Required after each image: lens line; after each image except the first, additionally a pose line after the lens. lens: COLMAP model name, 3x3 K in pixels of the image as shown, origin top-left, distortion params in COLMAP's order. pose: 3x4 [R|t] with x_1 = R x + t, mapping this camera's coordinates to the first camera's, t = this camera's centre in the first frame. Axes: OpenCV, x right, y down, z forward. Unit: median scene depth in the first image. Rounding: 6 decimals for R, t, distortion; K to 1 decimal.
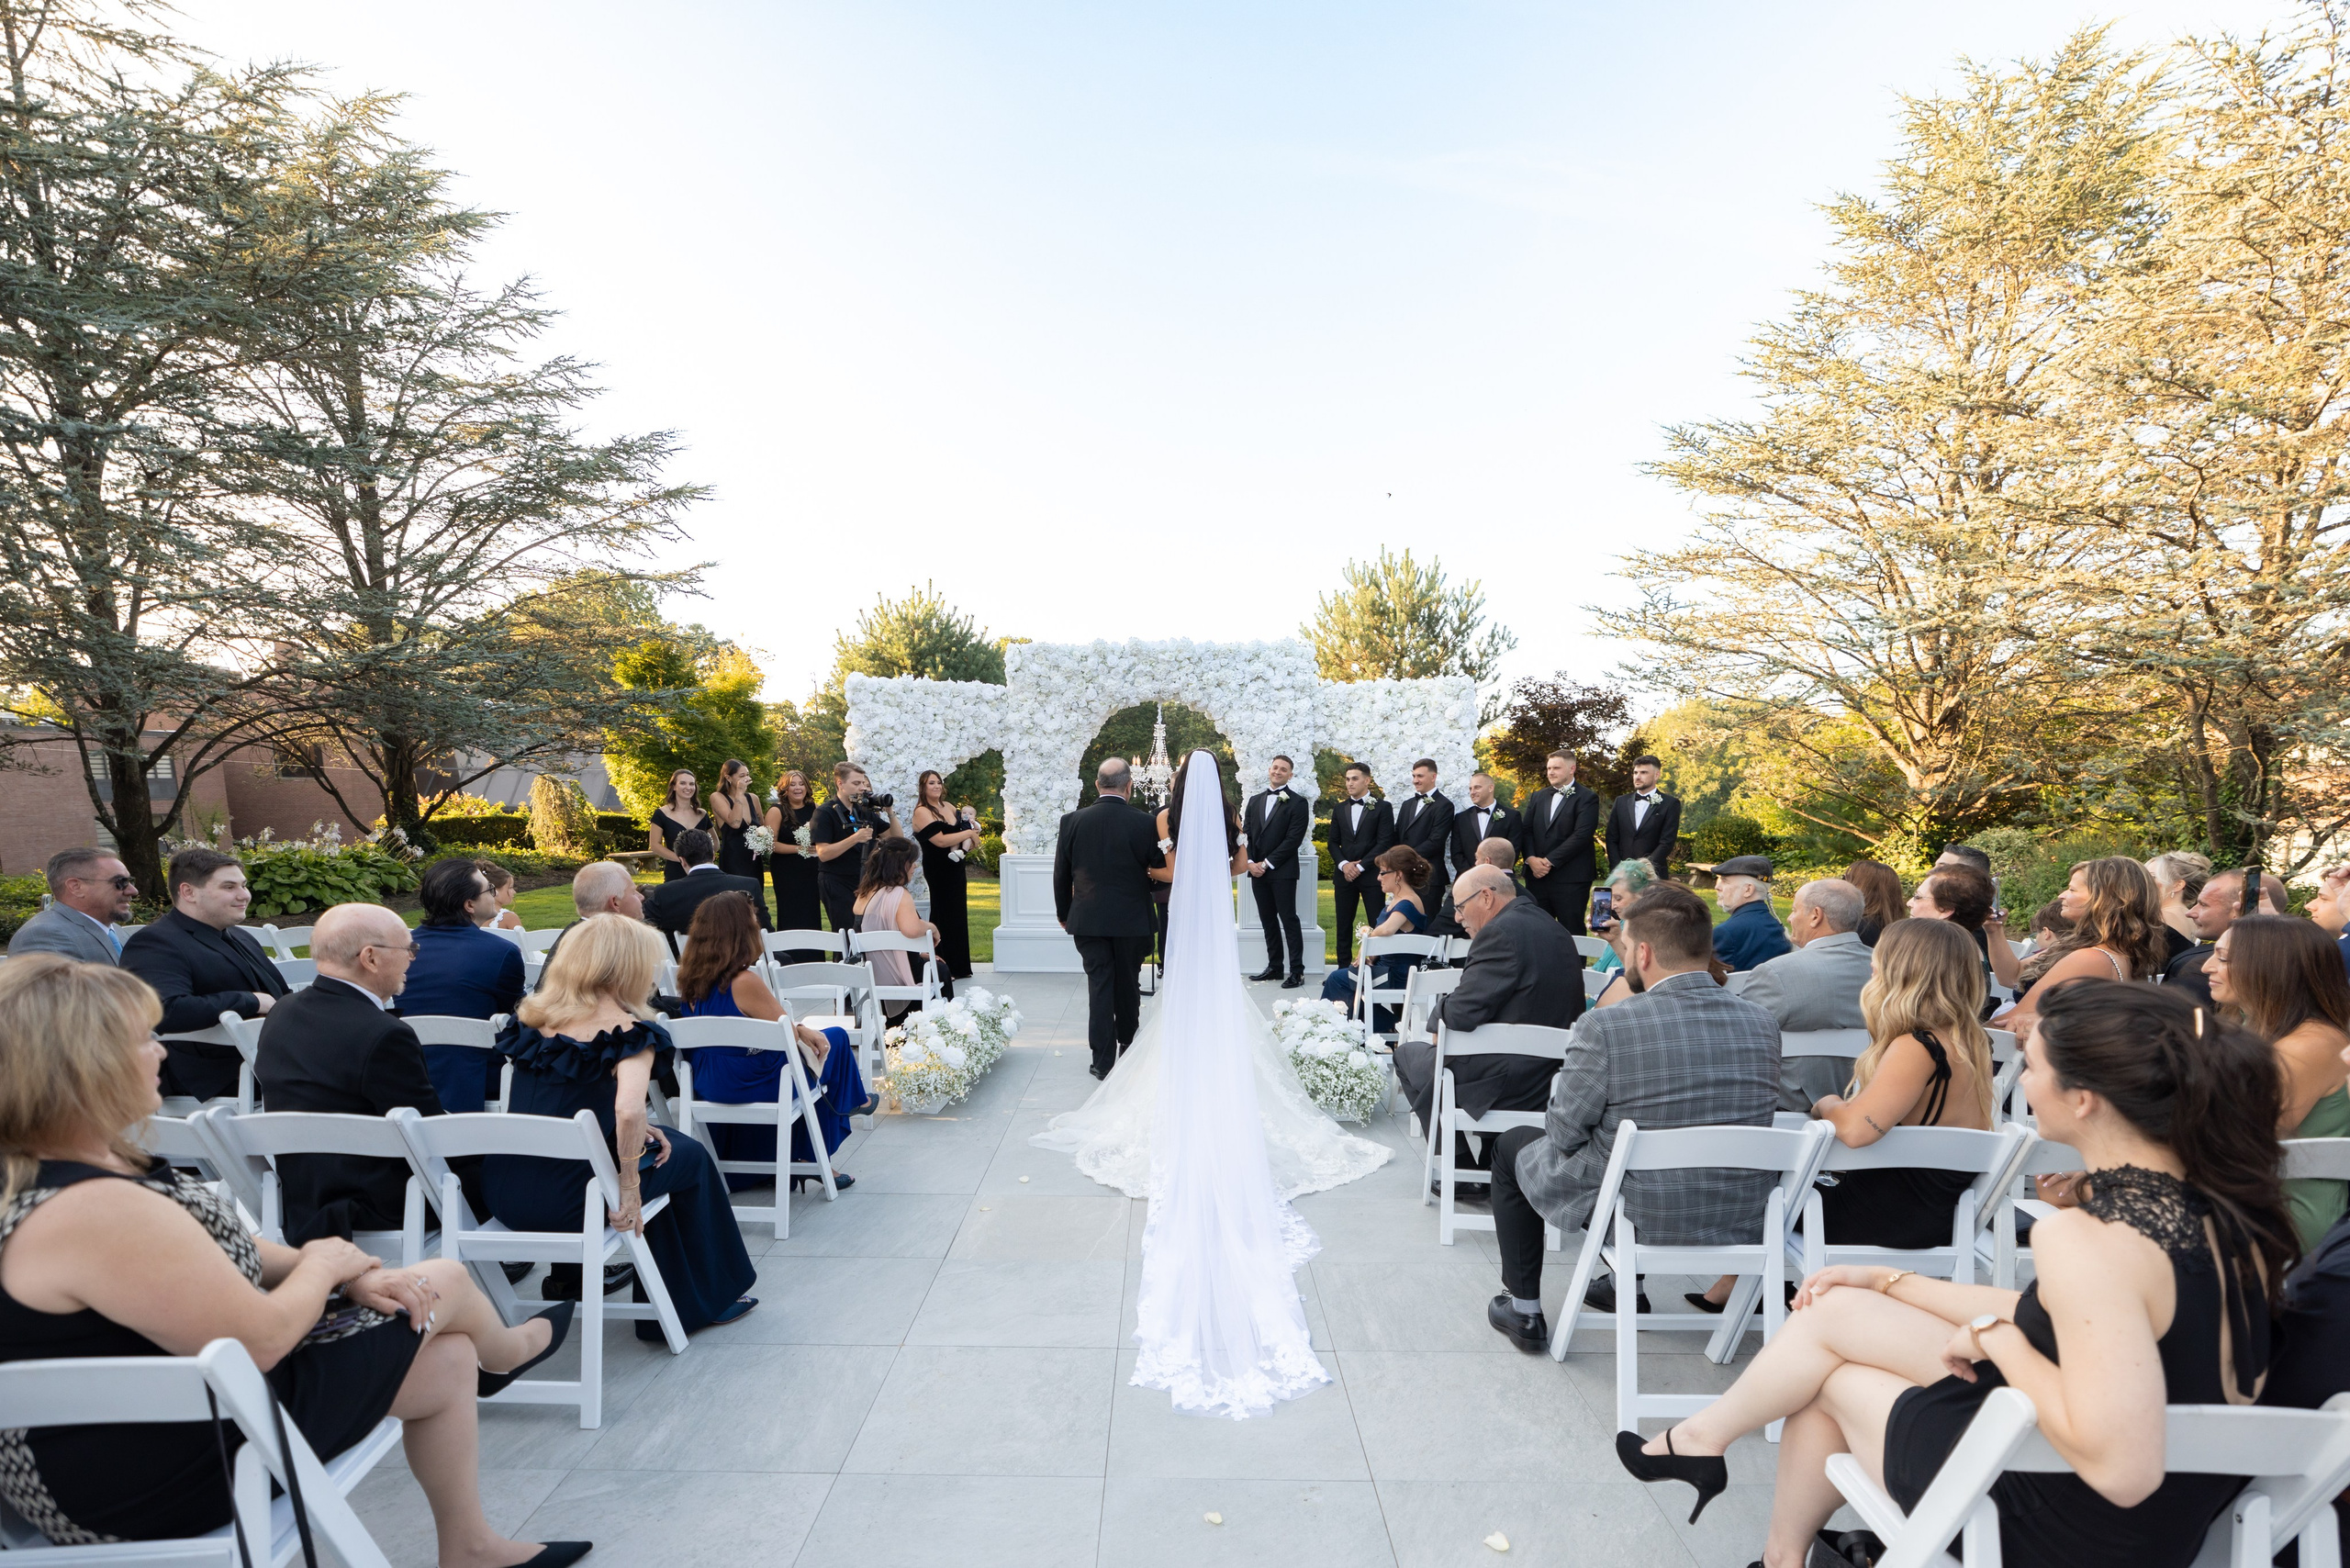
lens RADIAL K [[1118.2, 0, 1163.7], [0, 1118.2, 952.9], [0, 0, 1]] dist [0.000198, -0.001105]
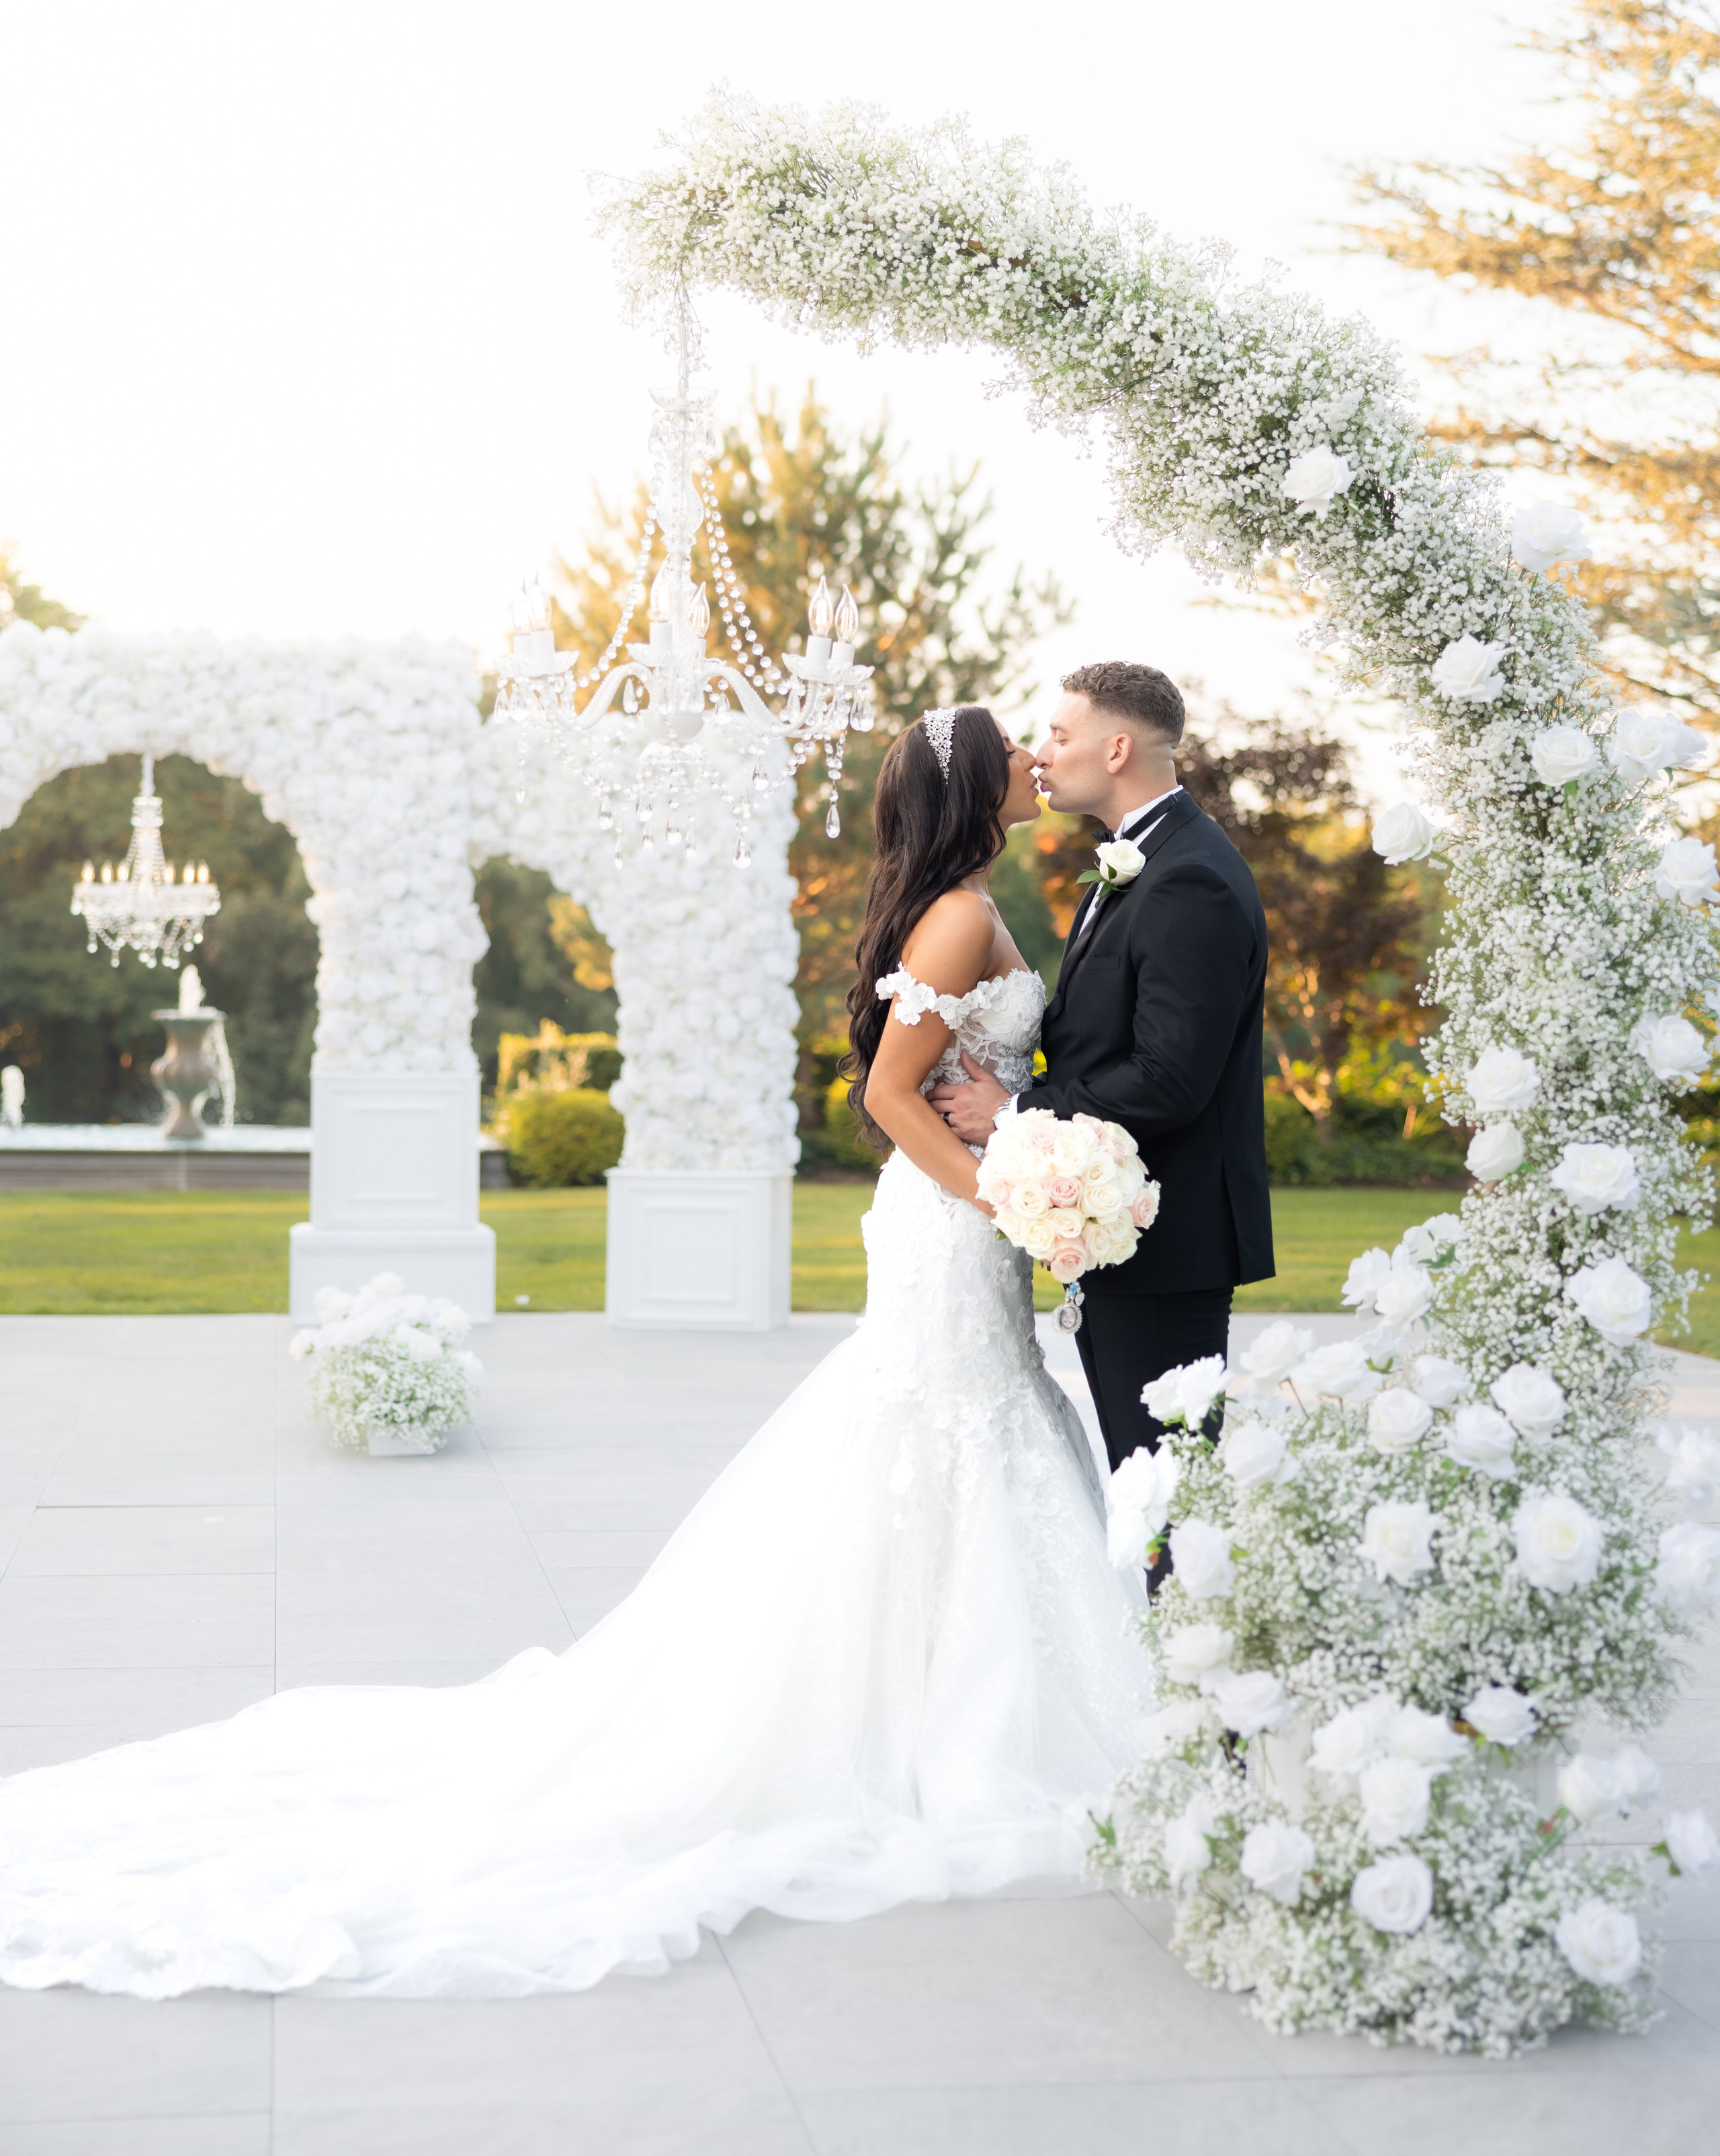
lens RADIAL K [[3675.4, 0, 854.8], [0, 3675.4, 852.4], [0, 0, 1]] dist [0.001716, 0.045641]
pose [[0.986777, 0.012261, 0.161620, 0.025682], [0.017375, 0.983387, -0.180688, 0.066053], [-0.161151, 0.181107, 0.970171, -0.351827]]
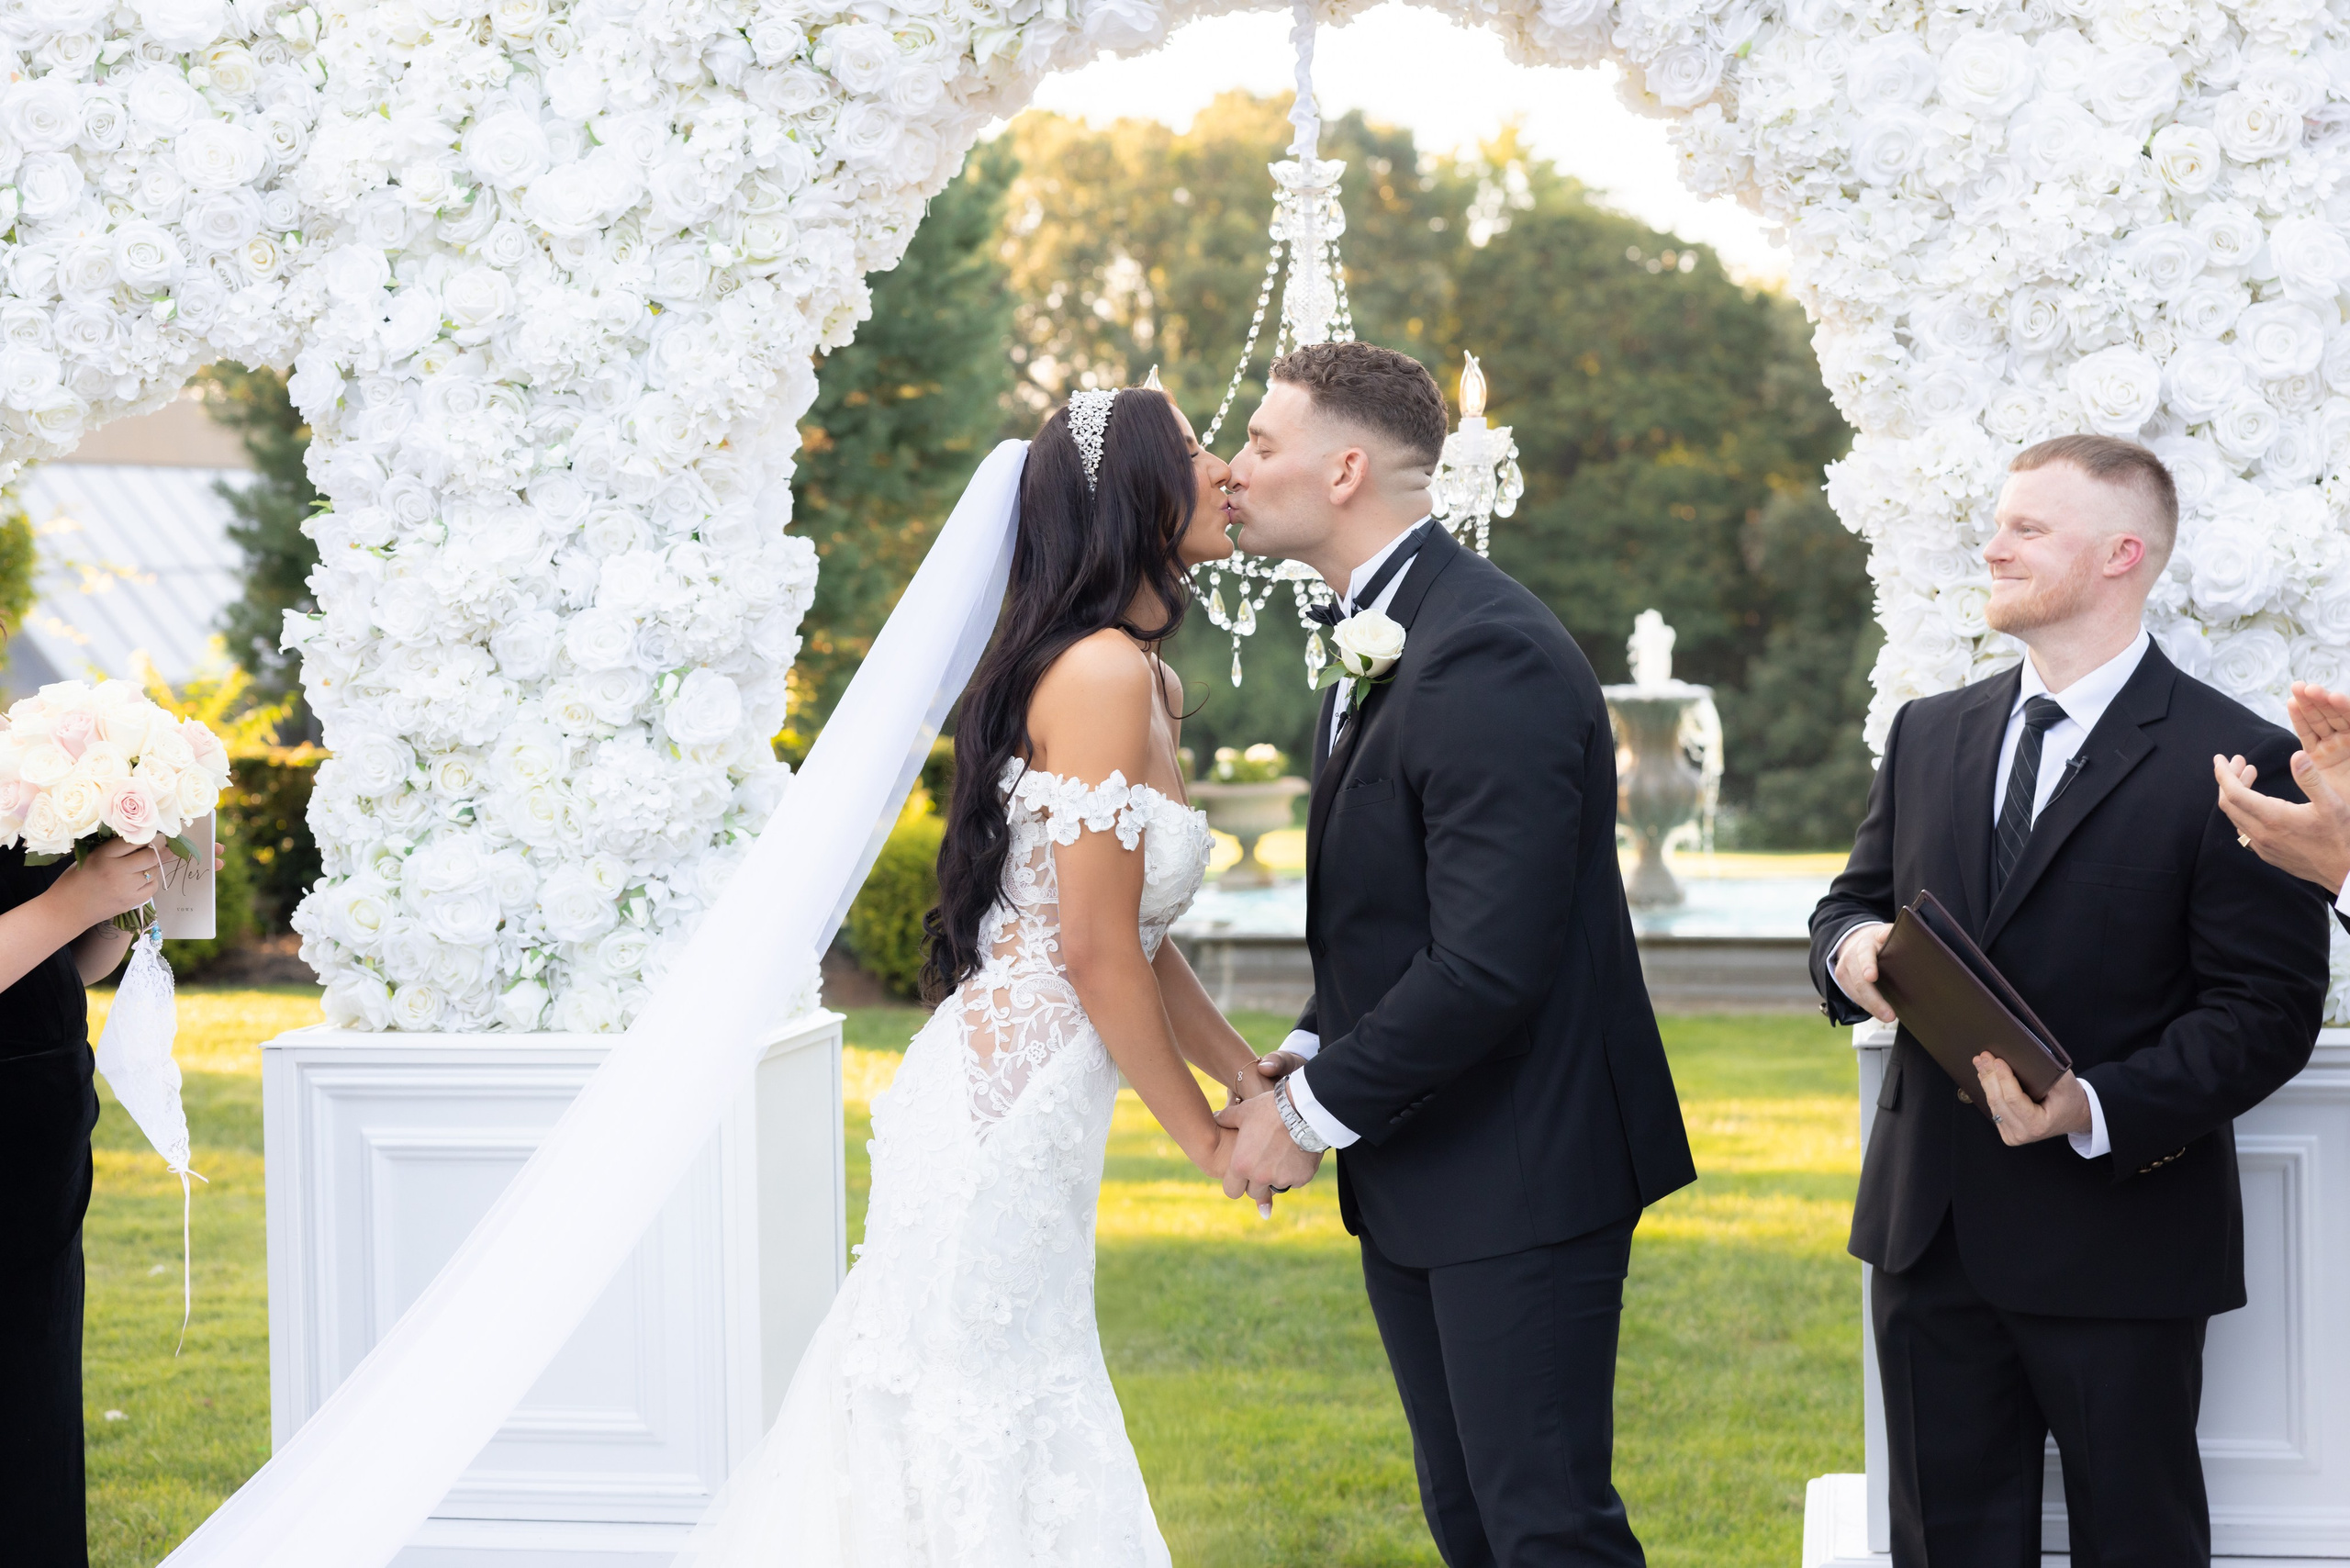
lens RADIAL K [[3888.5, 0, 1173.5], [0, 3888.5, 774.3], [0, 0, 1]] dist [-0.010870, 0.110479]
pose [[0.986628, -0.016998, -0.162097, 0.038777], [0.000549, 0.994887, -0.100991, -0.043760], [0.162985, 0.099552, 0.981593, 0.308881]]
